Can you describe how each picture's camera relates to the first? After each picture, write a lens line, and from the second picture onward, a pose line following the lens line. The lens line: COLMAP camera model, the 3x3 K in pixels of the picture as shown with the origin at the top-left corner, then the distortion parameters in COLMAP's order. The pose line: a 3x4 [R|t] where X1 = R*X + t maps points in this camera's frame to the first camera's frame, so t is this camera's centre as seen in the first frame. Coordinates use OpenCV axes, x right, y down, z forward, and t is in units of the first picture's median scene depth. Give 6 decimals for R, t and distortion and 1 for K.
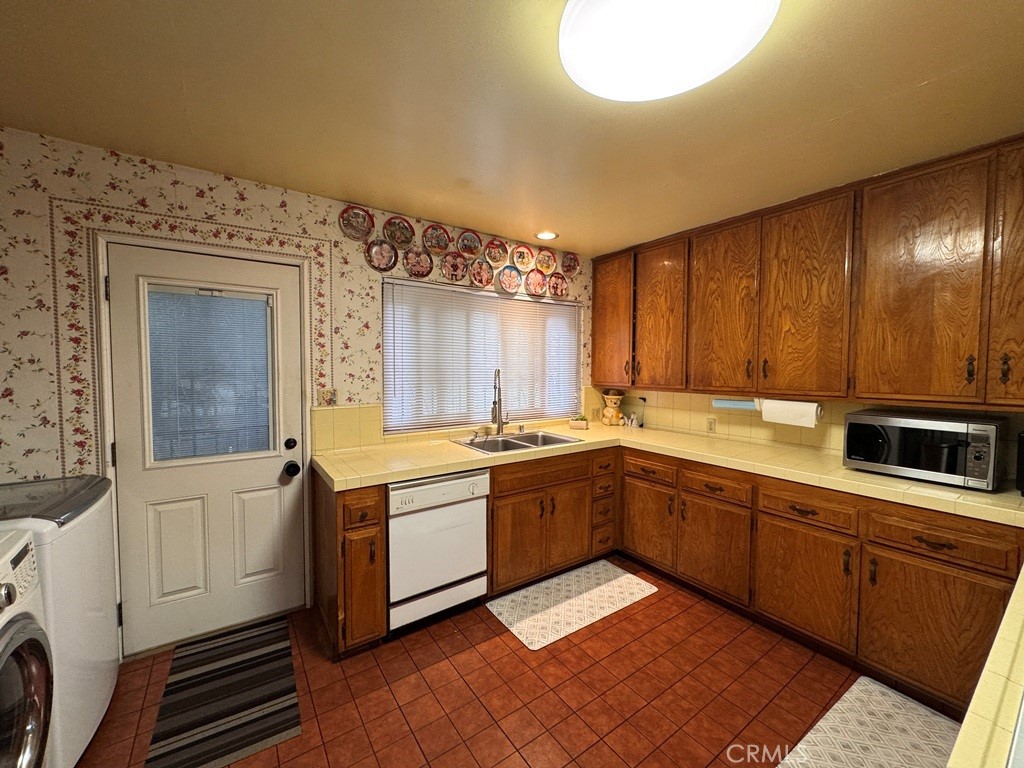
lens RADIAL K [[408.2, 0, 512.0], [0, 408.2, 384.0], [0, 0, 1]] dist [-0.001052, 0.000145]
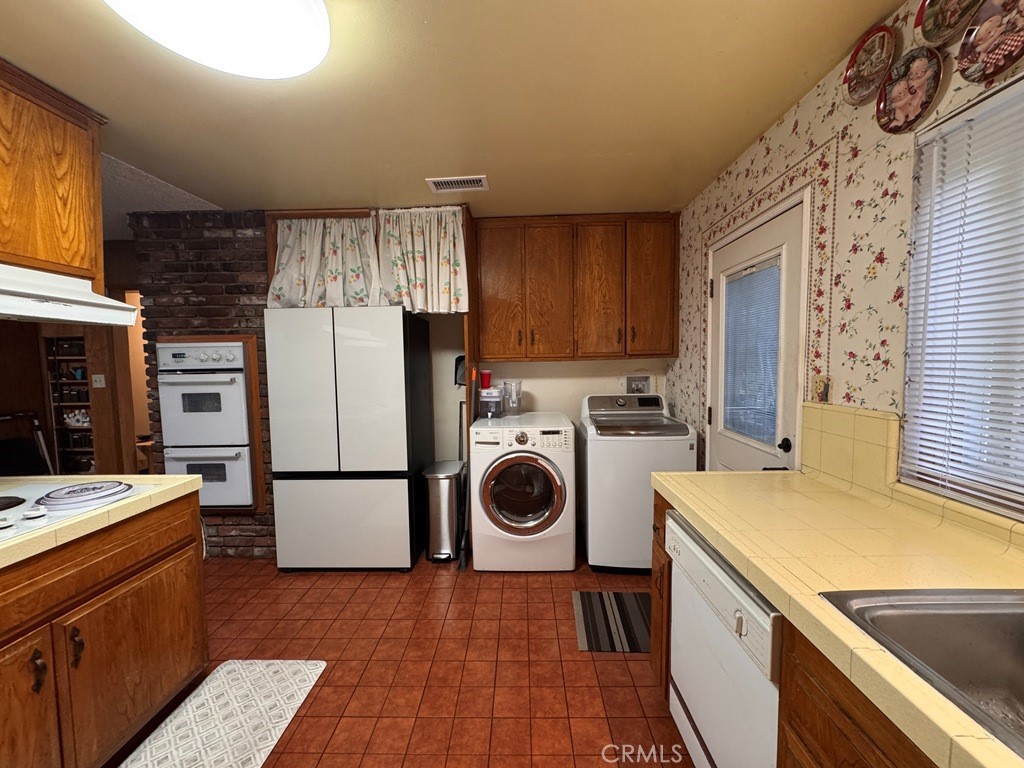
lens RADIAL K [[408.2, 0, 512.0], [0, 408.2, 384.0], [0, 0, 1]] dist [-0.001052, 0.000145]
pose [[-0.594131, 0.054816, -0.802498, 0.335903], [-0.021539, 0.996233, 0.083995, -0.018436], [0.804080, 0.067189, -0.590713, 0.946858]]
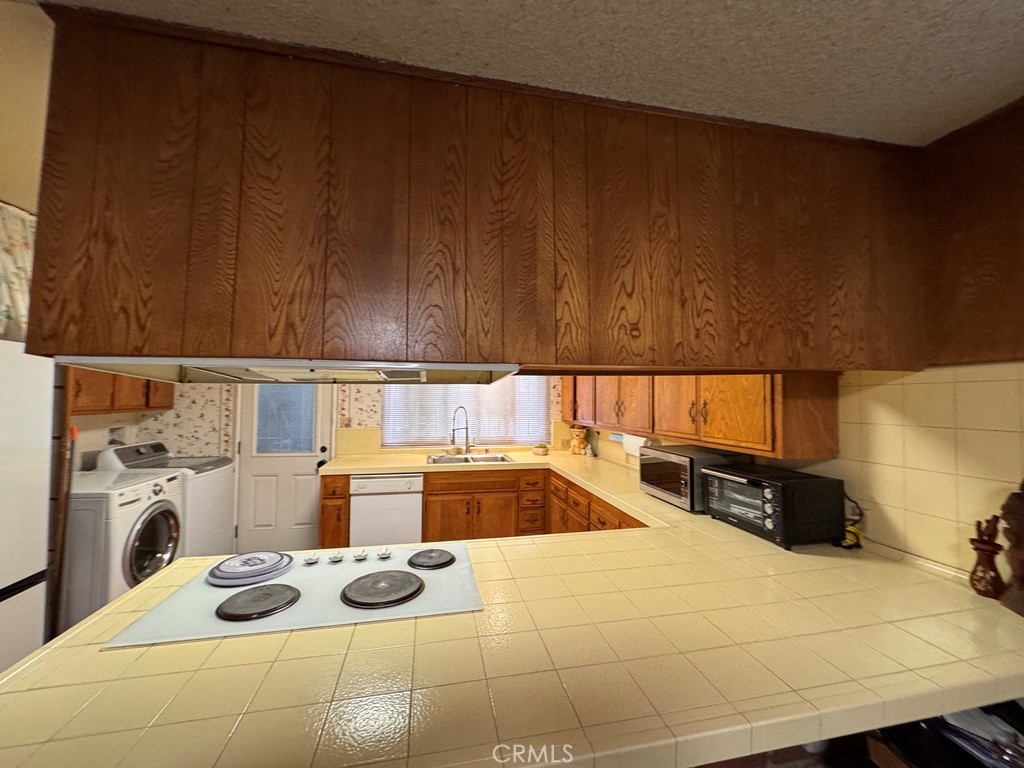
lens RADIAL K [[408.2, 0, 512.0], [0, 408.2, 384.0], [0, 0, 1]] dist [-0.001052, 0.000145]
pose [[0.919534, -0.010150, -0.392879, 0.775861], [-0.021253, 0.996919, -0.075500, -0.011392], [0.392435, 0.077775, 0.916485, -0.244209]]
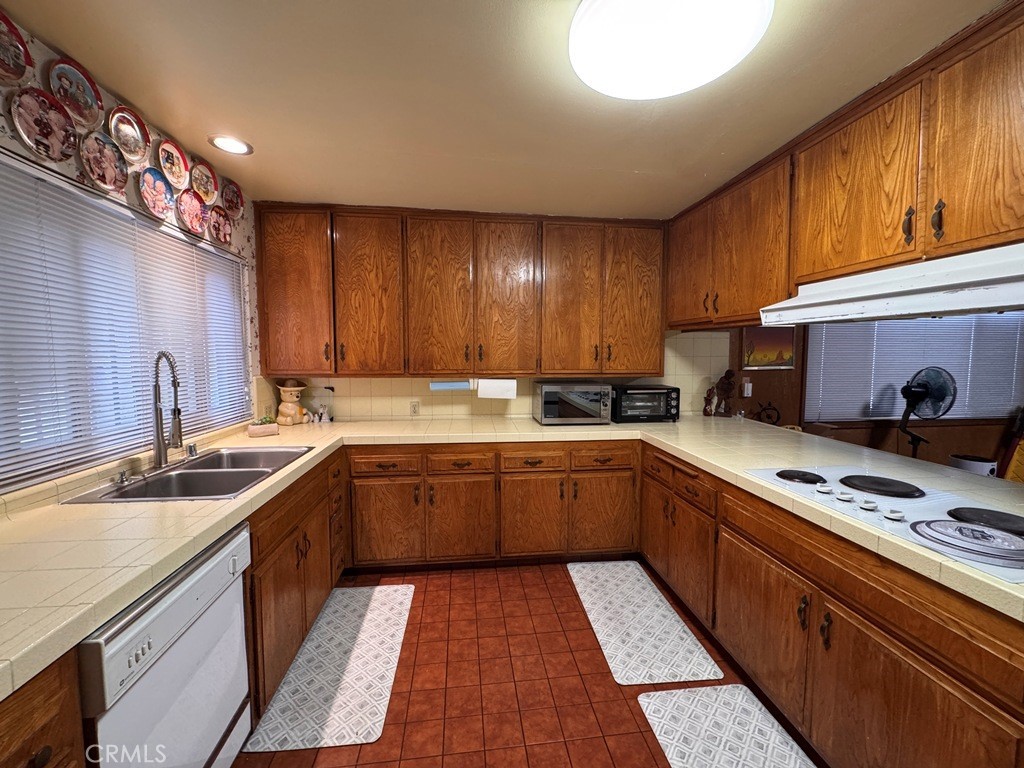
lens RADIAL K [[408.2, 0, 512.0], [0, 408.2, 384.0], [0, 0, 1]] dist [-0.001052, 0.000145]
pose [[0.467450, -0.061679, 0.881865, -0.357653], [0.034088, 0.998079, 0.051738, -0.005408], [-0.883362, 0.005876, 0.468654, 0.366345]]
